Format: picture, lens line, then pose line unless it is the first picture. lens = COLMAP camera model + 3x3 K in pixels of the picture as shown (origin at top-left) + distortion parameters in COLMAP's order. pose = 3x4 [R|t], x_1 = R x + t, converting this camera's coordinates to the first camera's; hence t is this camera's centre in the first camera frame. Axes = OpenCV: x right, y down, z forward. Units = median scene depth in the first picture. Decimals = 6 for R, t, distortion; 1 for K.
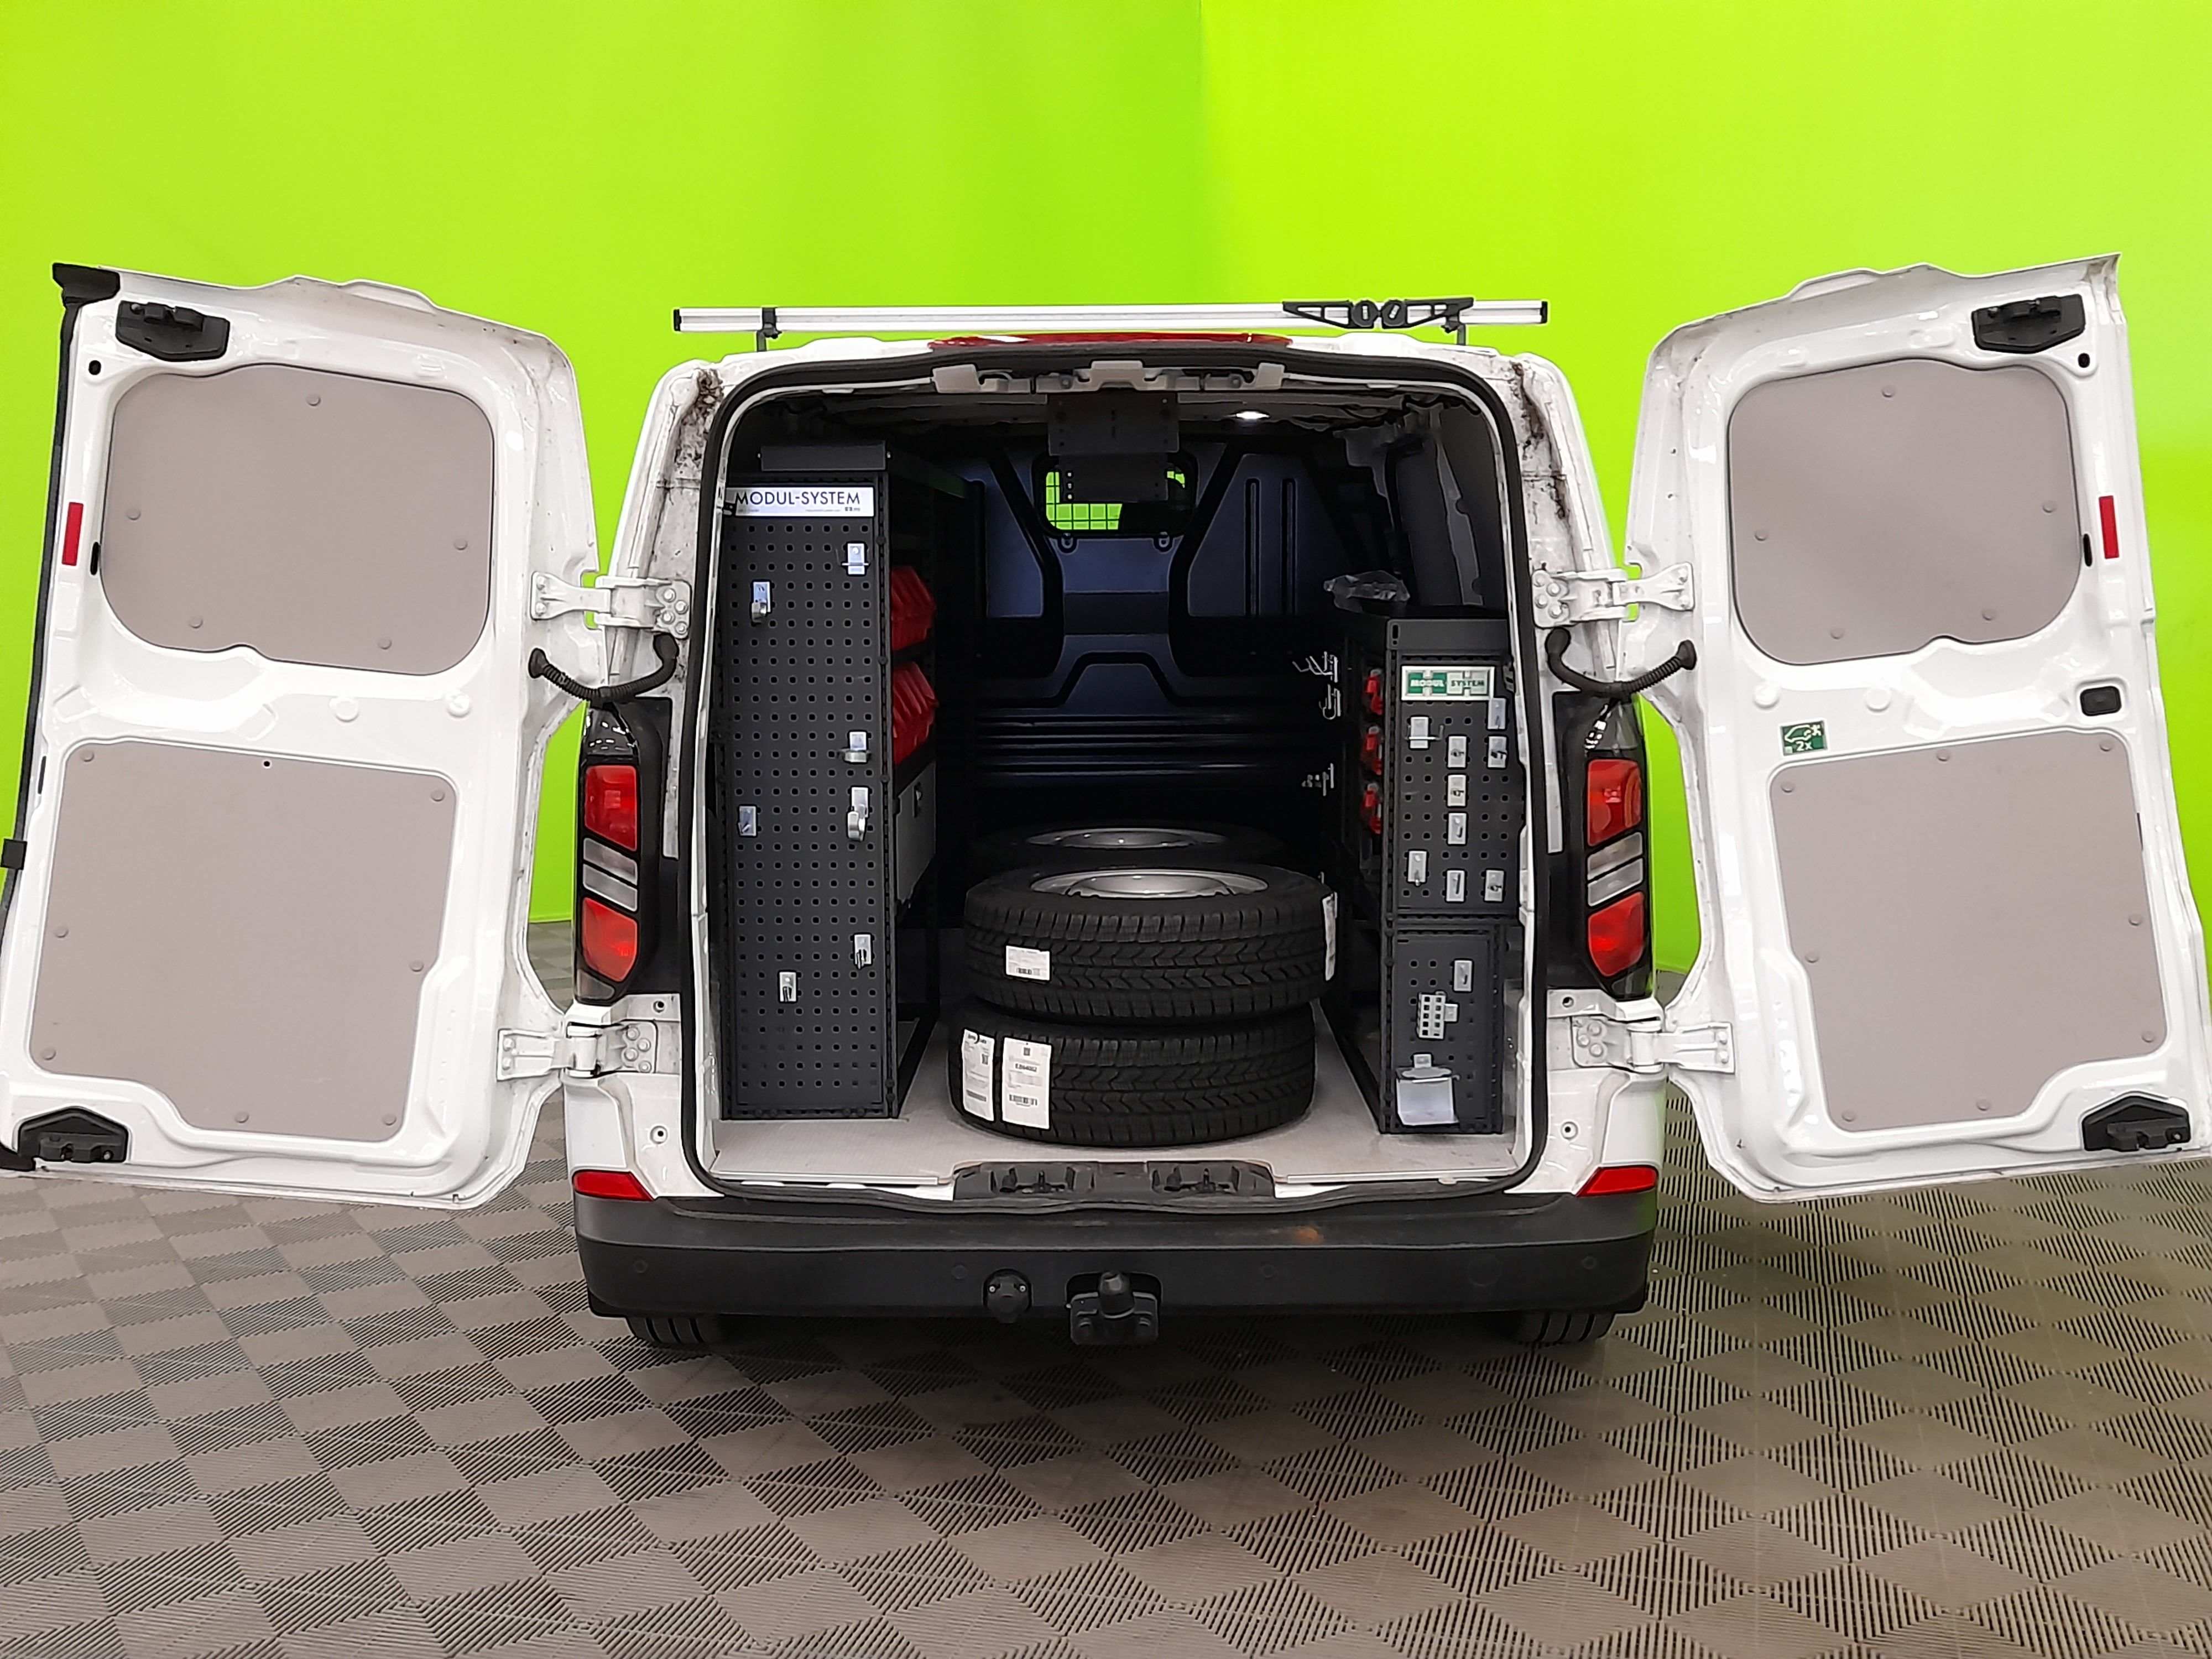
lens RADIAL K [[1612.4, 0, 1116.7], [0, 1612.4, 840.9], [0, 0, 1]] dist [0.038449, -0.002778]
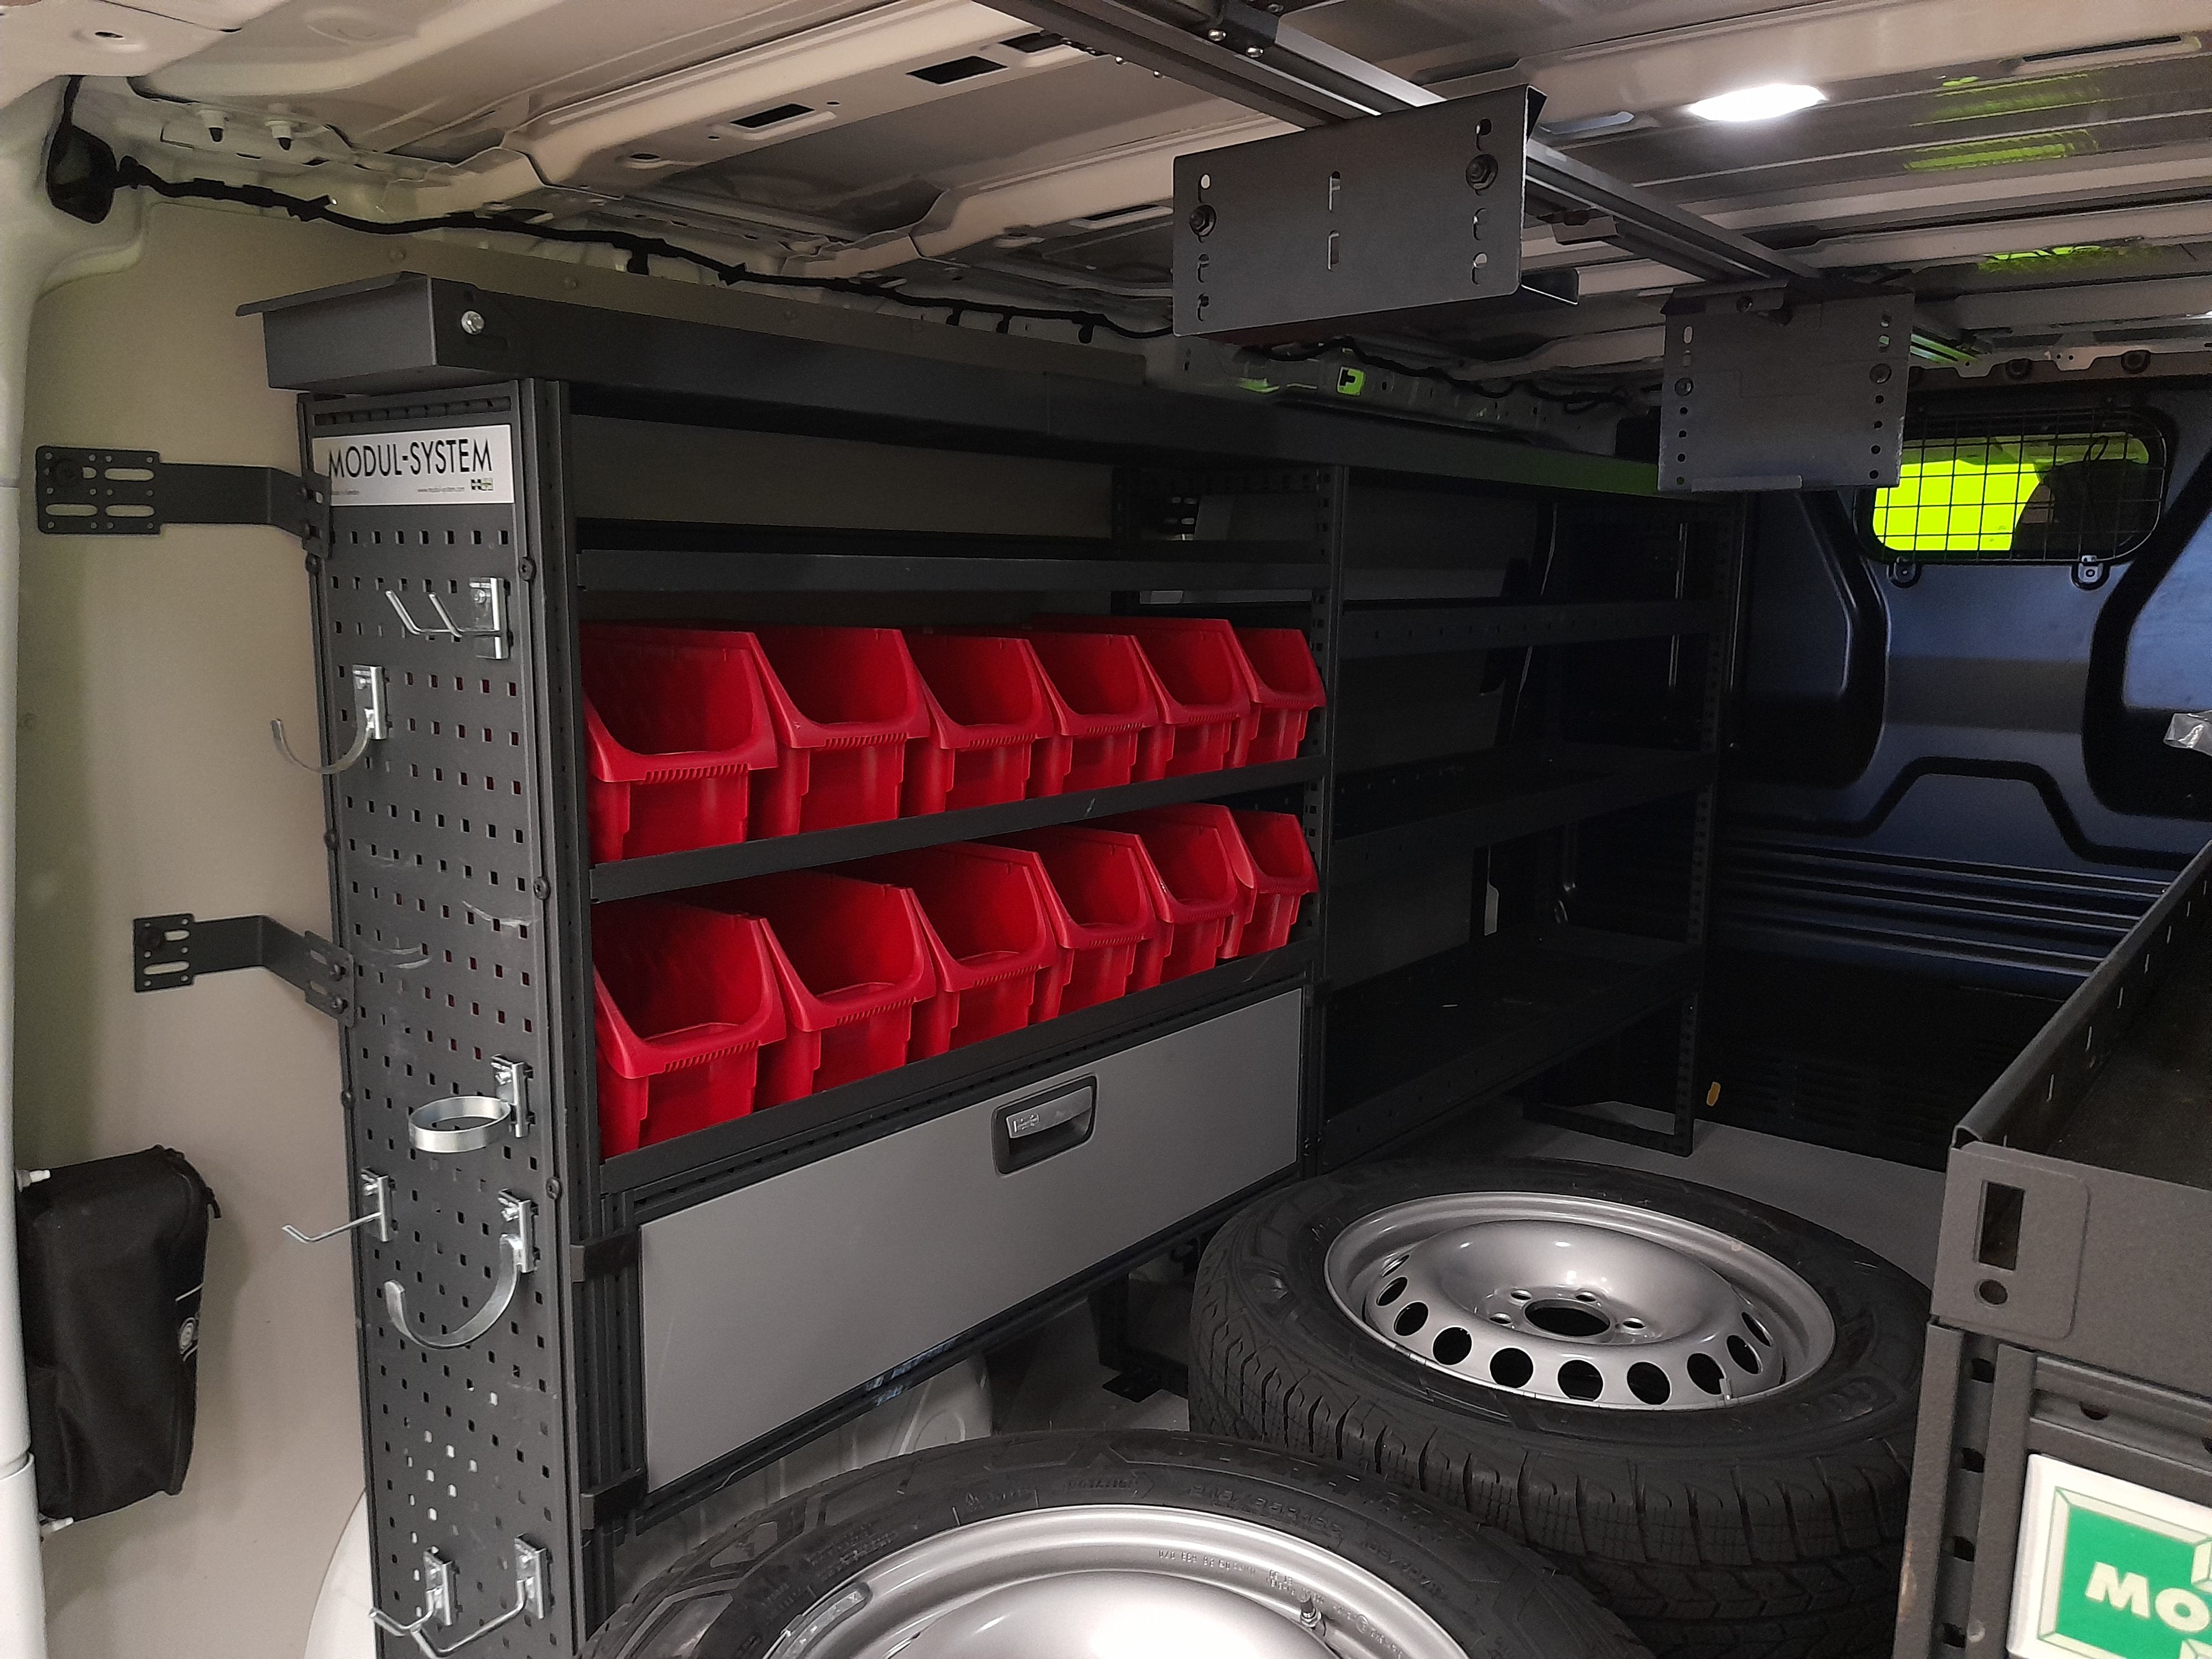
lens RADIAL K [[1612.4, 0, 1116.7], [0, 1612.4, 840.9], [0, 0, 1]] dist [0.038449, -0.002778]
pose [[0.823702, 0.113213, -0.555606, 0.174528], [-0.119010, 0.992557, 0.025812, -0.150618], [0.554393, 0.044862, 0.831045, 0.772572]]
